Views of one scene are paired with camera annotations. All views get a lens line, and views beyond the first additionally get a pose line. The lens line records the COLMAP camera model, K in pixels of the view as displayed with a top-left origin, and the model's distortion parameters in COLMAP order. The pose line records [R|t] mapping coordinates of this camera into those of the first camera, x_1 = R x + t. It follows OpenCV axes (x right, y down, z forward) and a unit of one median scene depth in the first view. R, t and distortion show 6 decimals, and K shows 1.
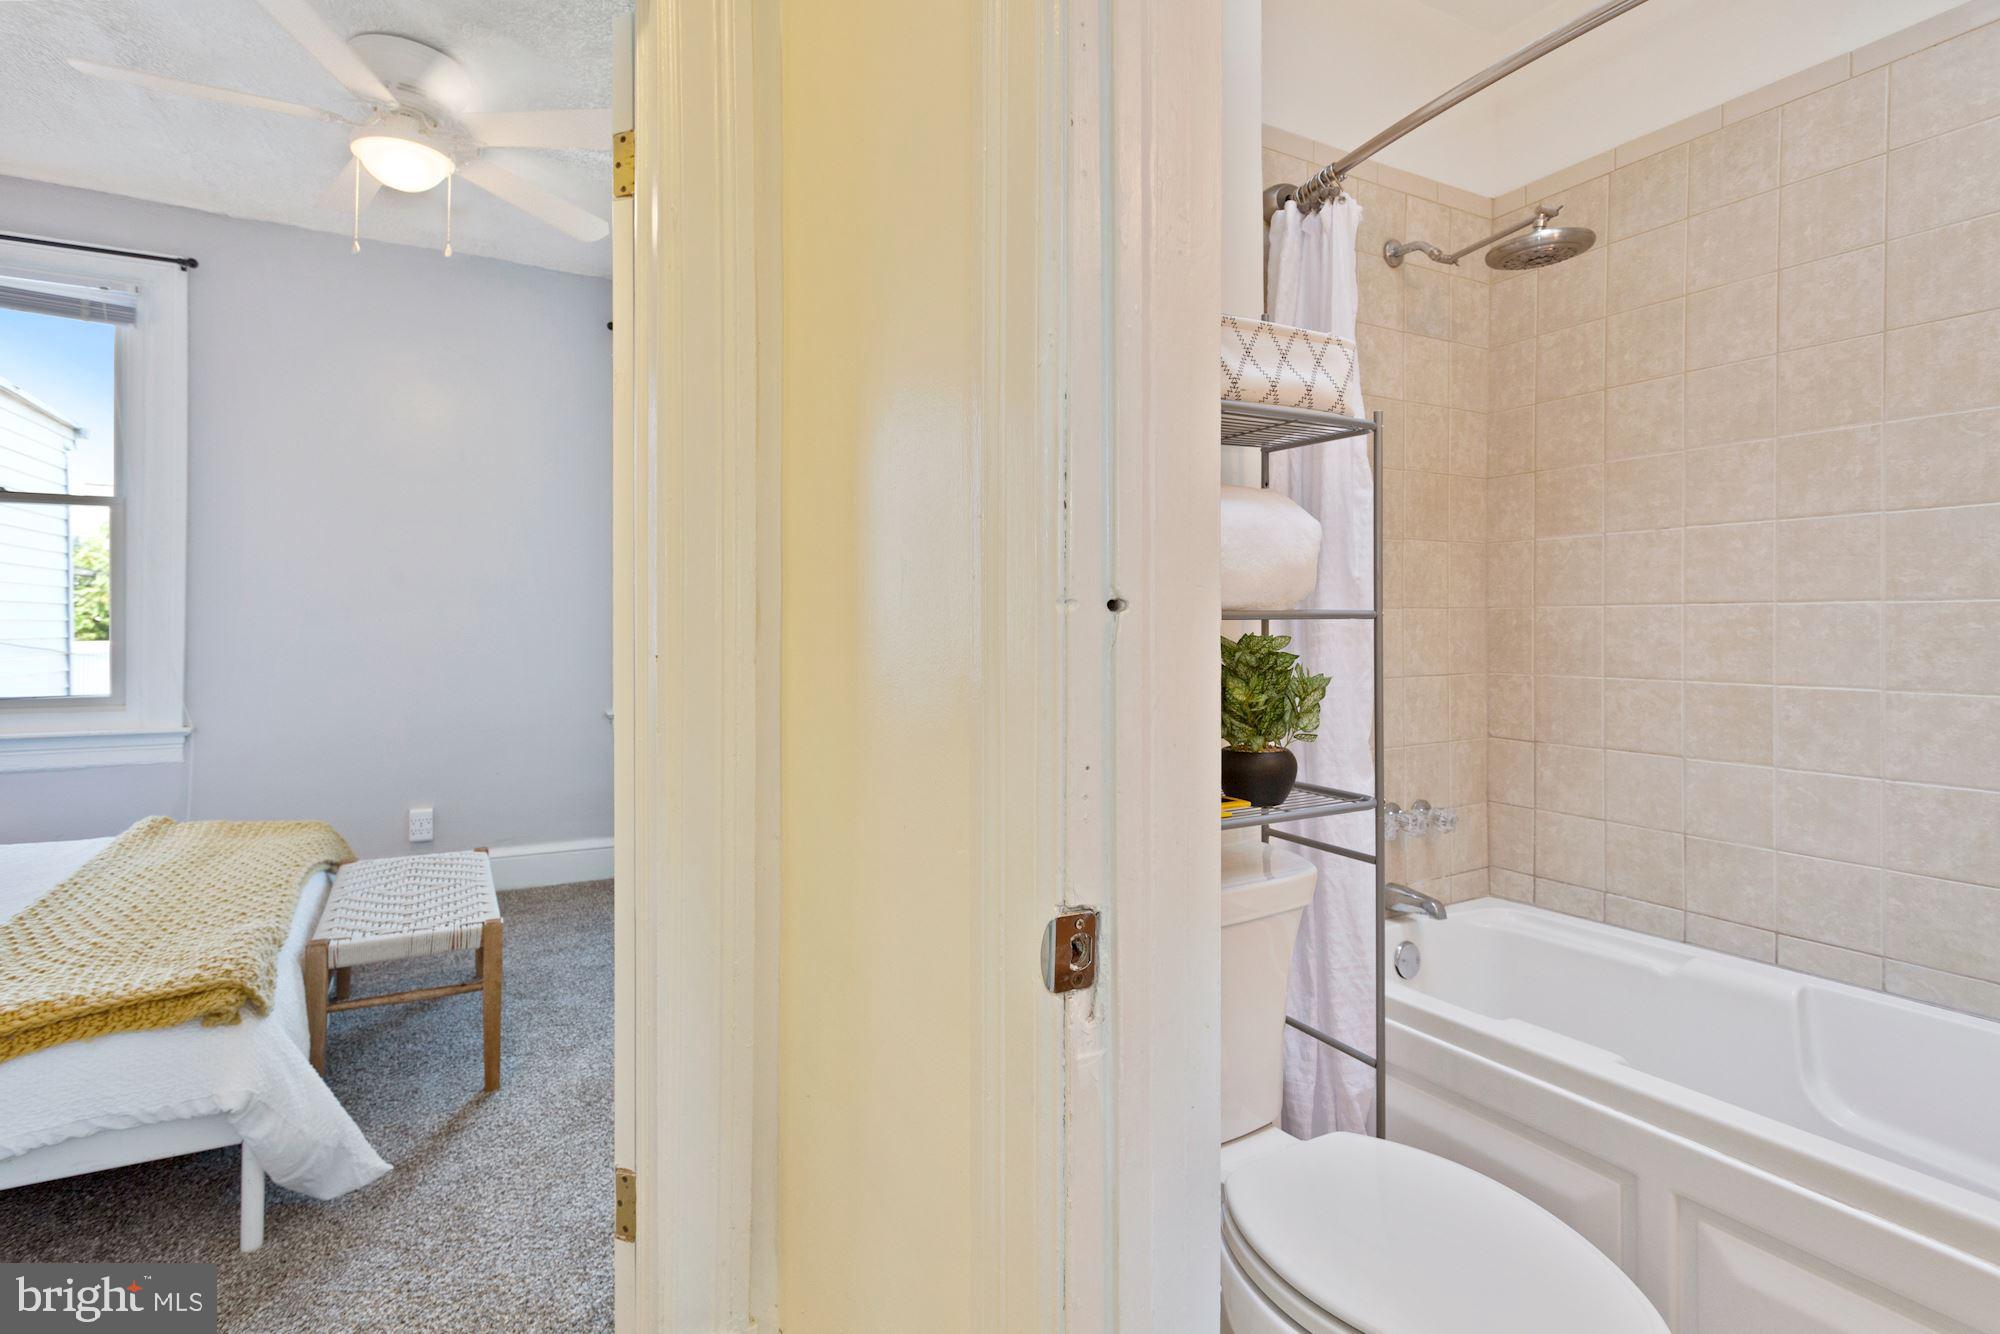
lens RADIAL K [[979.2, 0, 995.7], [0, 979.2, 616.1], [0, 0, 1]] dist [0.000970, 0.000802]
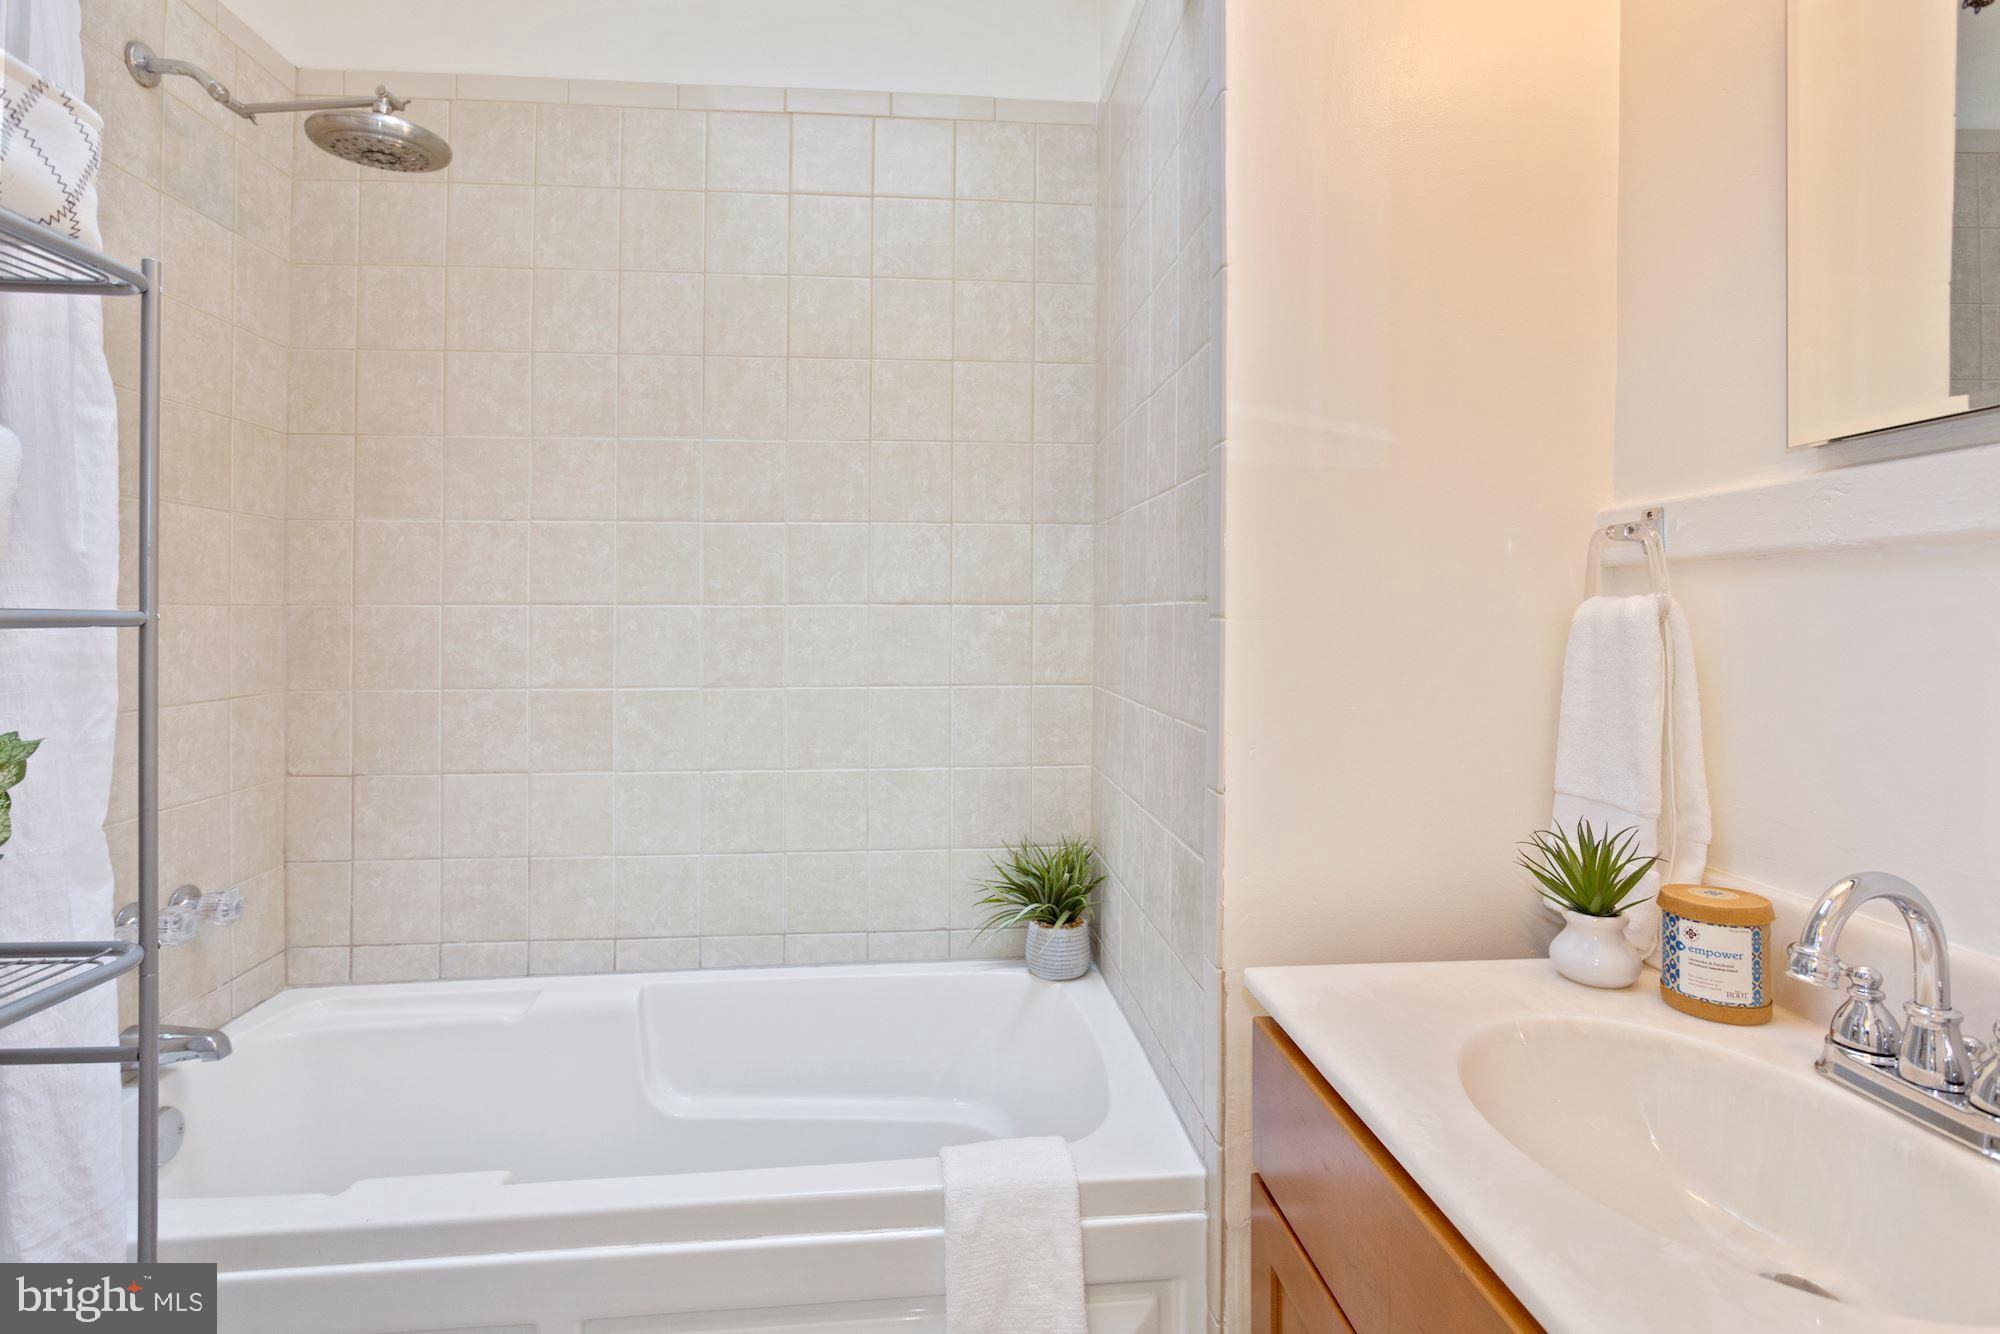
lens RADIAL K [[979.2, 0, 995.7], [0, 979.2, 616.1], [0, 0, 1]] dist [0.000970, 0.000802]
pose [[0.421667, 0.004795, 0.906738, 0.058302], [-0.007888, 0.999968, -0.001620, -0.003824], [-0.906716, -0.006469, 0.421692, 0.223795]]
